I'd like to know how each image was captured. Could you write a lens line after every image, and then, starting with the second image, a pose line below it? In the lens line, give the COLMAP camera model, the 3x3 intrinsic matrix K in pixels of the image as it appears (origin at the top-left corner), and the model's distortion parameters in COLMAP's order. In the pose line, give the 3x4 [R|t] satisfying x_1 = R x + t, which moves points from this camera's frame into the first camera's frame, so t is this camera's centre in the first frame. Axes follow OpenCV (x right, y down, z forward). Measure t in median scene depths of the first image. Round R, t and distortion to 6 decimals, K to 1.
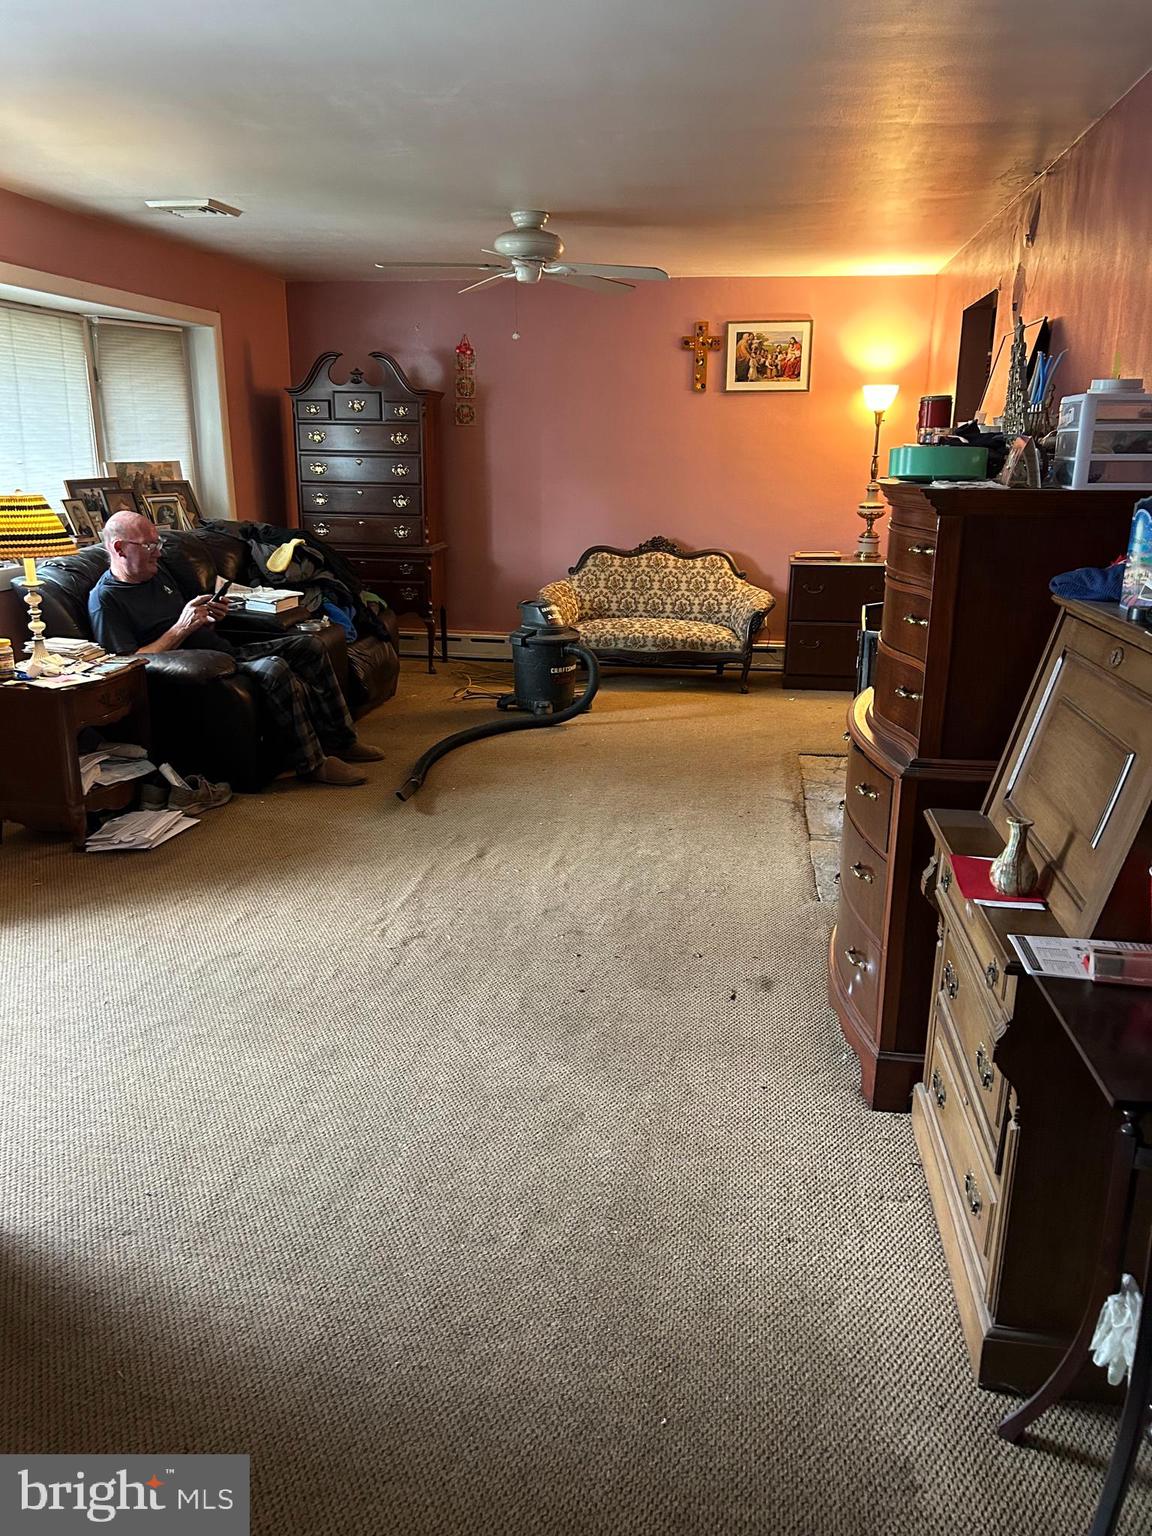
lens RADIAL K [[1167.3, 0, 576.0], [0, 1167.3, 768.0], [0, 0, 1]] dist [0.087241, -0.134988]
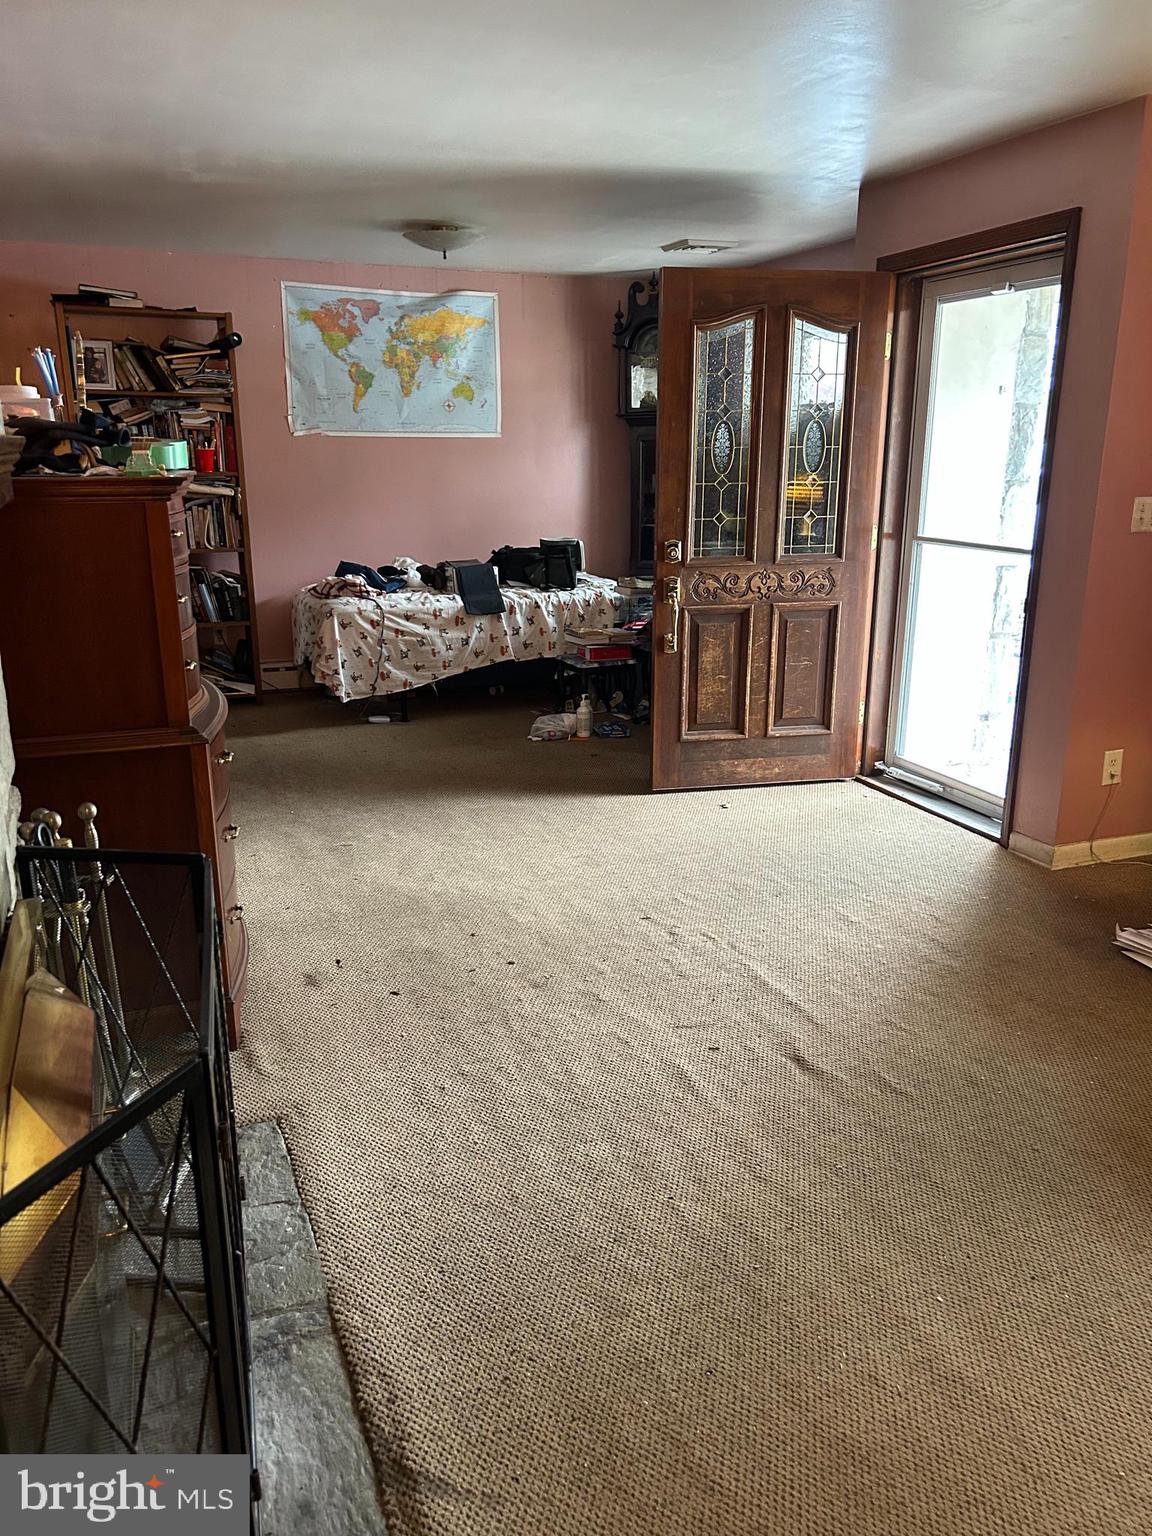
lens RADIAL K [[1167.3, 0, 576.0], [0, 1167.3, 768.0], [0, 0, 1]] dist [0.087241, -0.134988]
pose [[-0.868189, 0.123265, -0.480680, 0.324155], [-0.140231, 0.868232, 0.475928, -0.364248], [0.476007, 0.480602, -0.736504, 1.341345]]
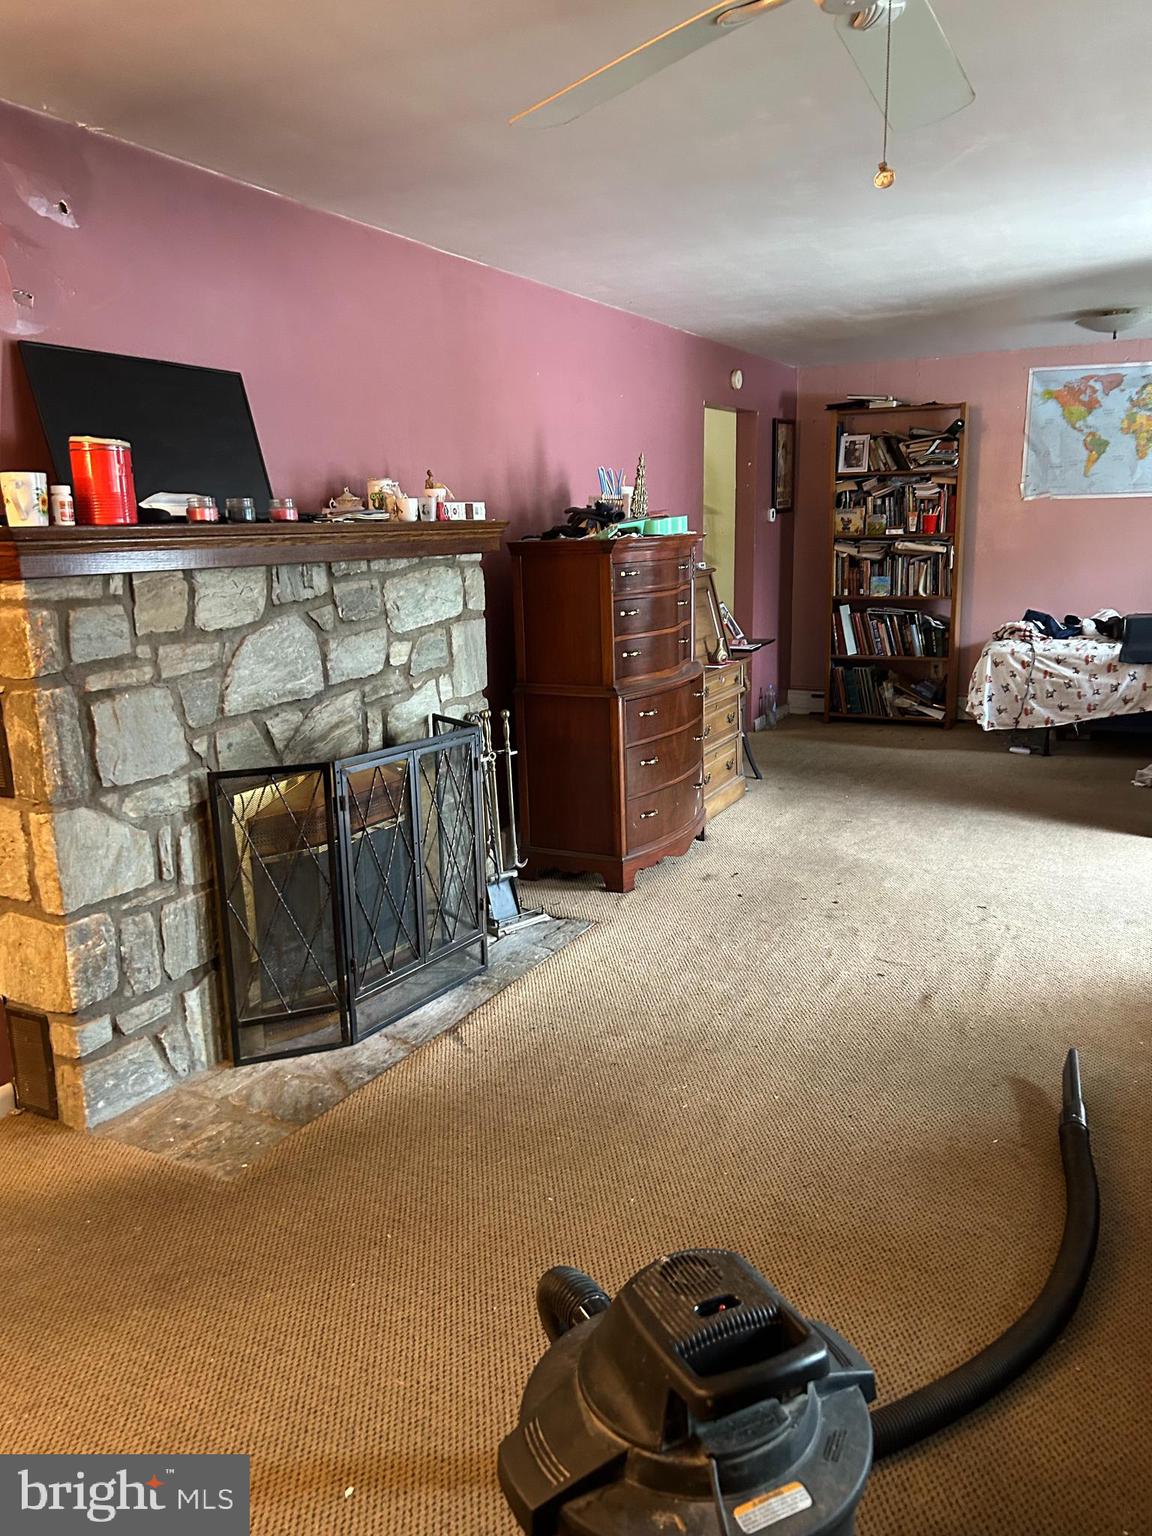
lens RADIAL K [[1167.3, 0, 576.0], [0, 1167.3, 768.0], [0, 0, 1]] dist [0.087241, -0.134988]
pose [[-0.948419, -0.050353, 0.312994, -0.098816], [0.100797, 0.888174, 0.448316, -0.458502], [-0.300567, 0.456741, -0.837286, 1.679097]]
